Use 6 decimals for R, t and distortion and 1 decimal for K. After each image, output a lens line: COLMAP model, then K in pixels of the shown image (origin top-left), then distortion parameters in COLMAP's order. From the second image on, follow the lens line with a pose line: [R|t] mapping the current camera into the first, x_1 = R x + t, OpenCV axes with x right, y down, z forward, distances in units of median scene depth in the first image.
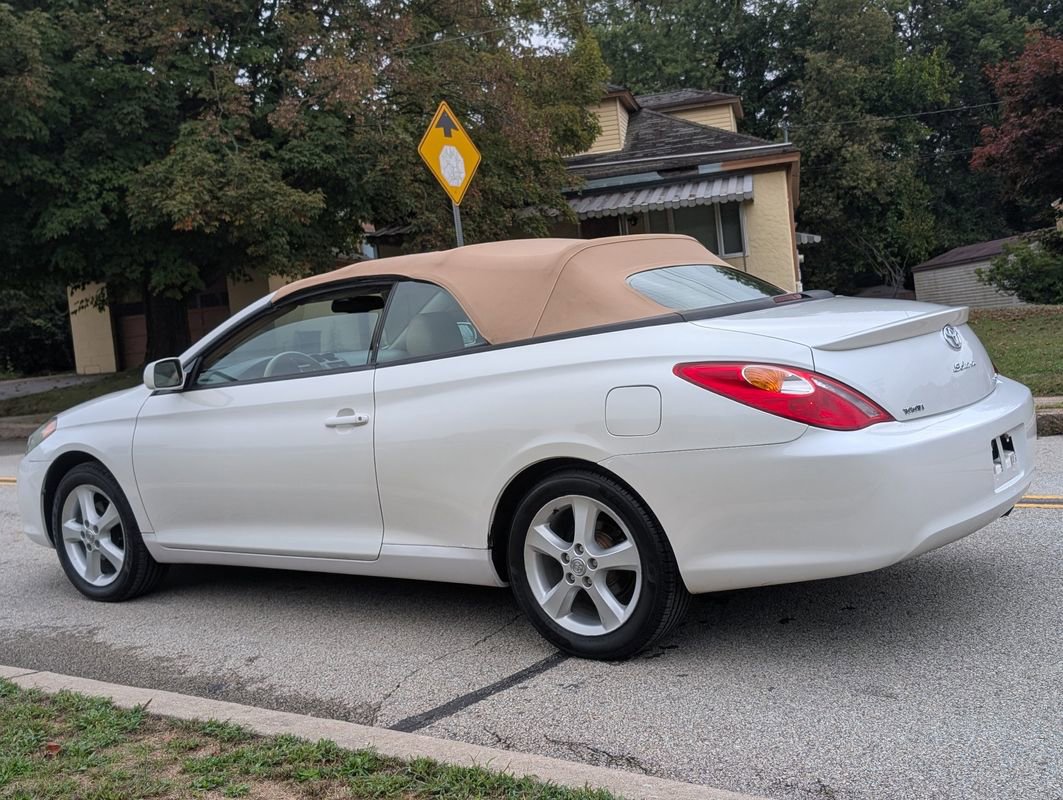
lens RADIAL K [[1236.8, 0, 547.5], [0, 1236.8, 401.5], [0, 0, 1]] dist [0.069993, -0.173804]
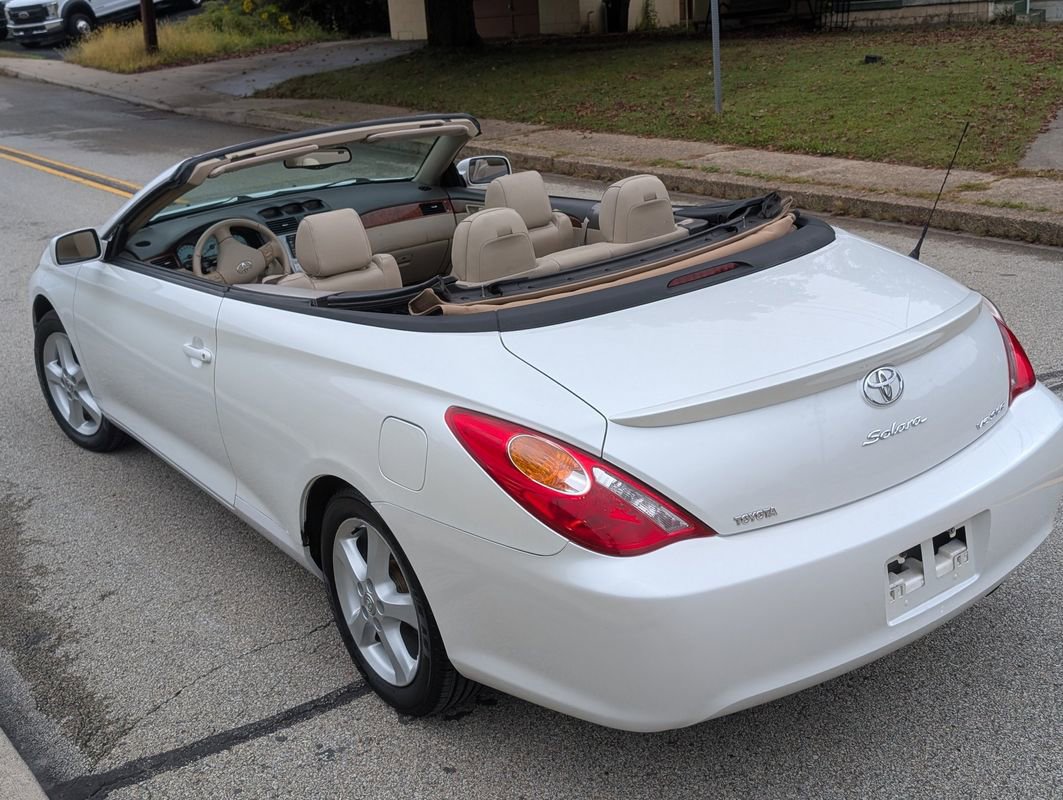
lens RADIAL K [[1242.1, 0, 525.1], [0, 1242.1, 397.1], [0, 0, 1]] dist [0.021867, -0.043234]
pose [[0.949808, 0.125771, -0.286438, 0.088663], [-0.042295, 0.958843, 0.280767, -0.060255], [0.309962, -0.254560, 0.916036, 0.082517]]
